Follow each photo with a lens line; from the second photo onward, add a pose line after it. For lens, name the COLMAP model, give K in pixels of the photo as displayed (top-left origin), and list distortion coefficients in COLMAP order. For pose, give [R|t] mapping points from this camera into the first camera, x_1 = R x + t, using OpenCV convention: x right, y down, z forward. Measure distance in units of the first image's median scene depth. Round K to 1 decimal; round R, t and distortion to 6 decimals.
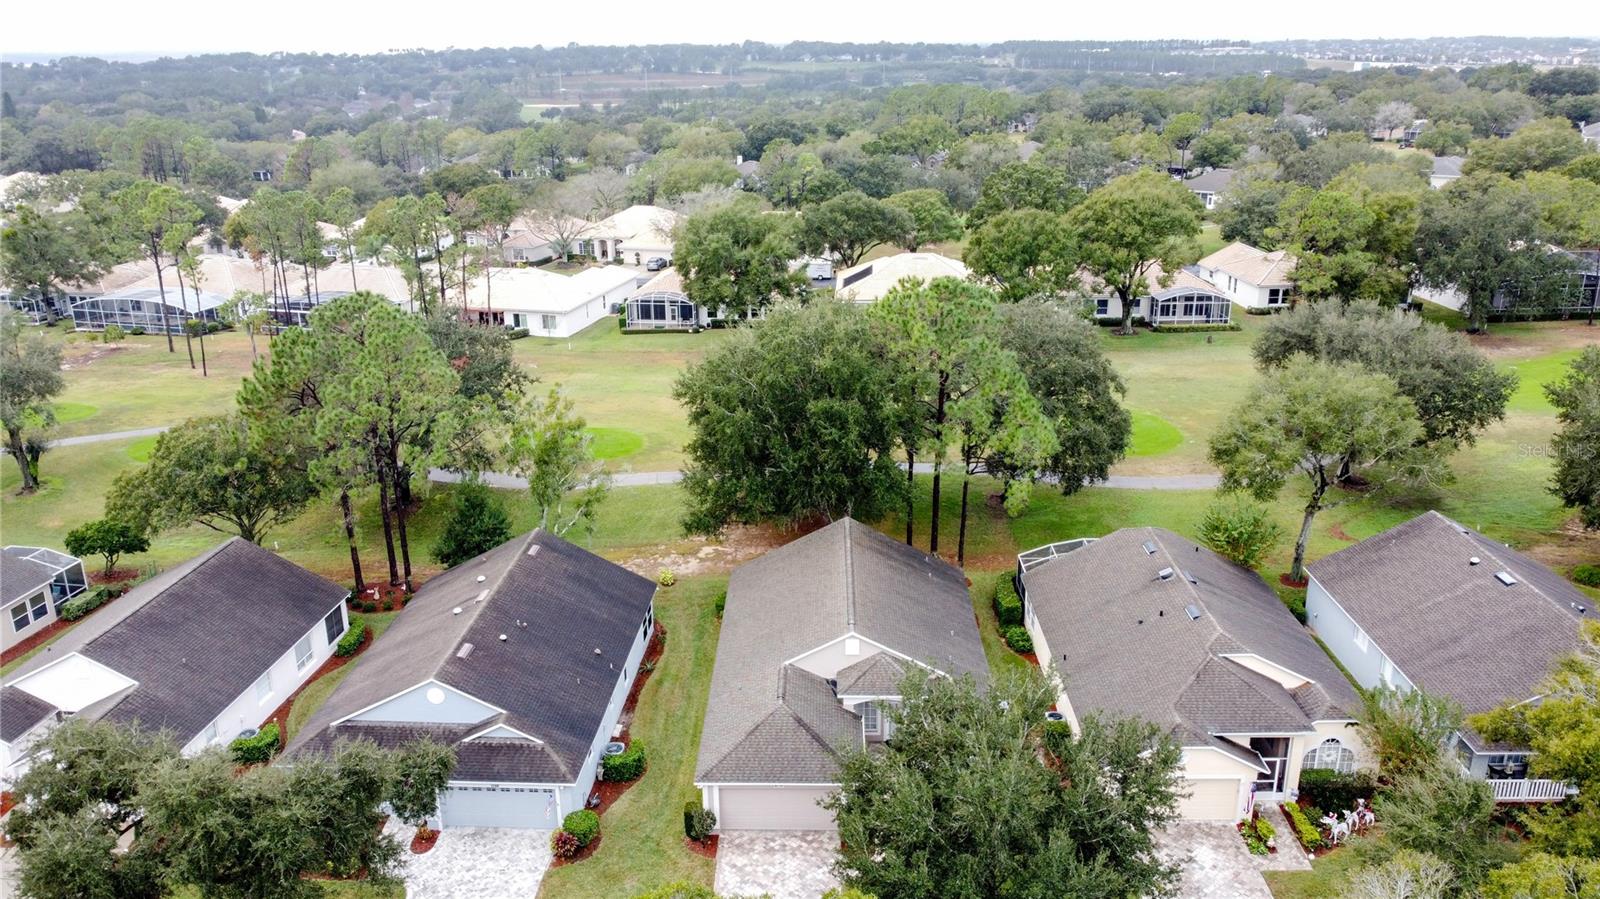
lens RADIAL K [[1208.5, 0, 798.9], [0, 1208.5, 450.8], [0, 0, 1]] dist [0.002779, -0.010027]
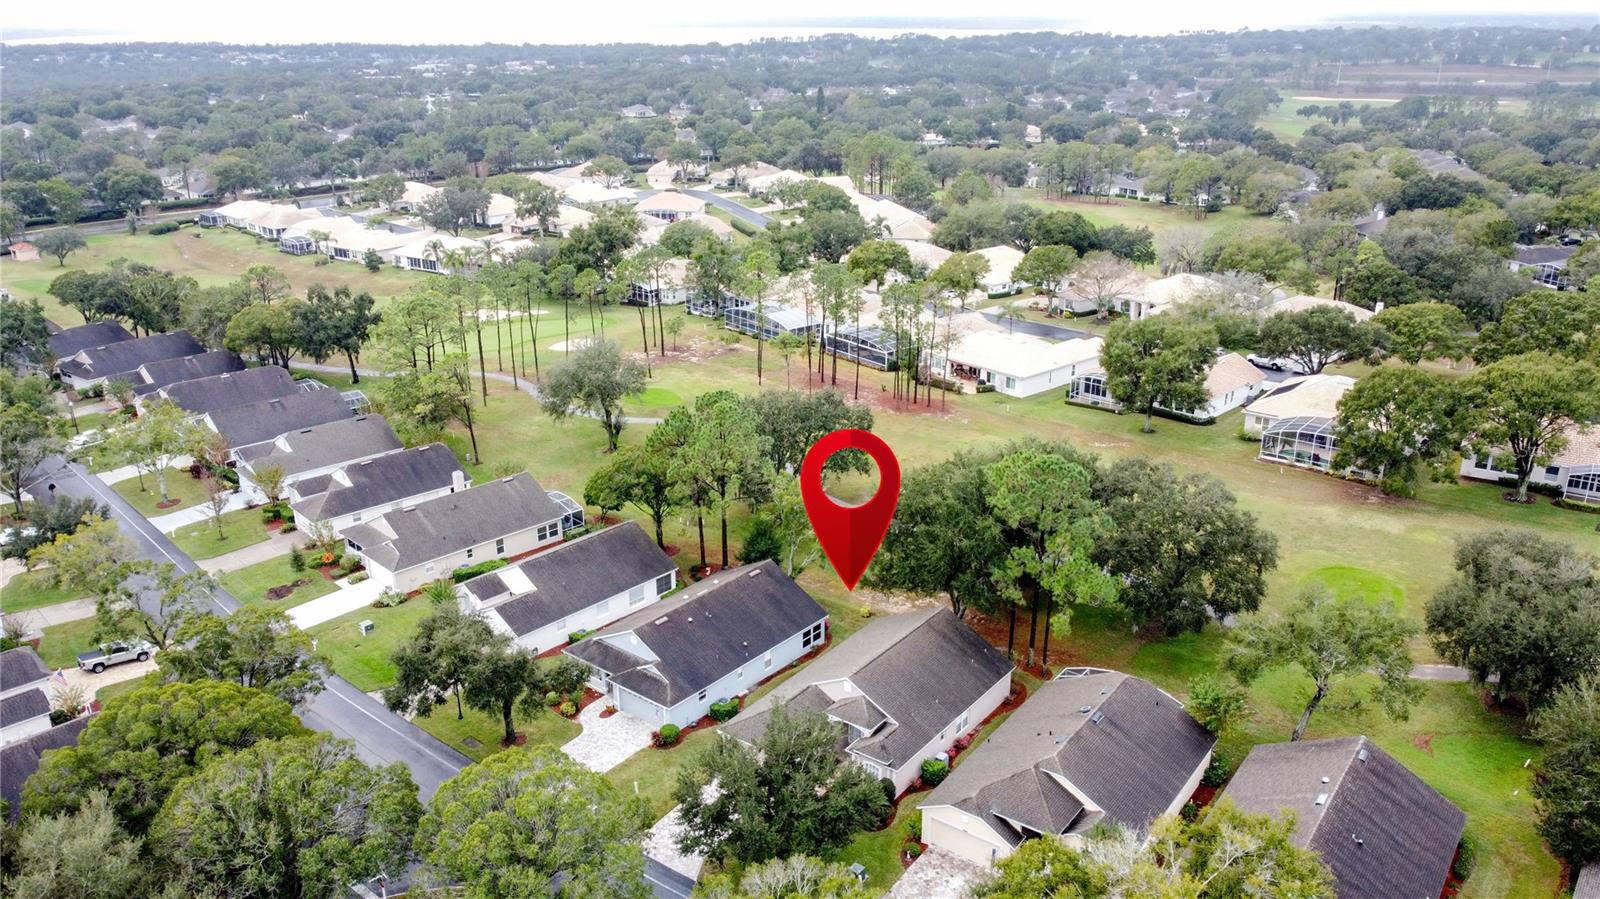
lens RADIAL K [[1208.5, 0, 798.2], [0, 1208.5, 453.9], [0, 0, 1]] dist [0.002779, -0.010027]
pose [[0.811264, 0.205429, -0.547402, 0.358869], [-0.189491, 0.978089, 0.086228, -0.118084], [0.553122, 0.033774, 0.832415, -0.168954]]
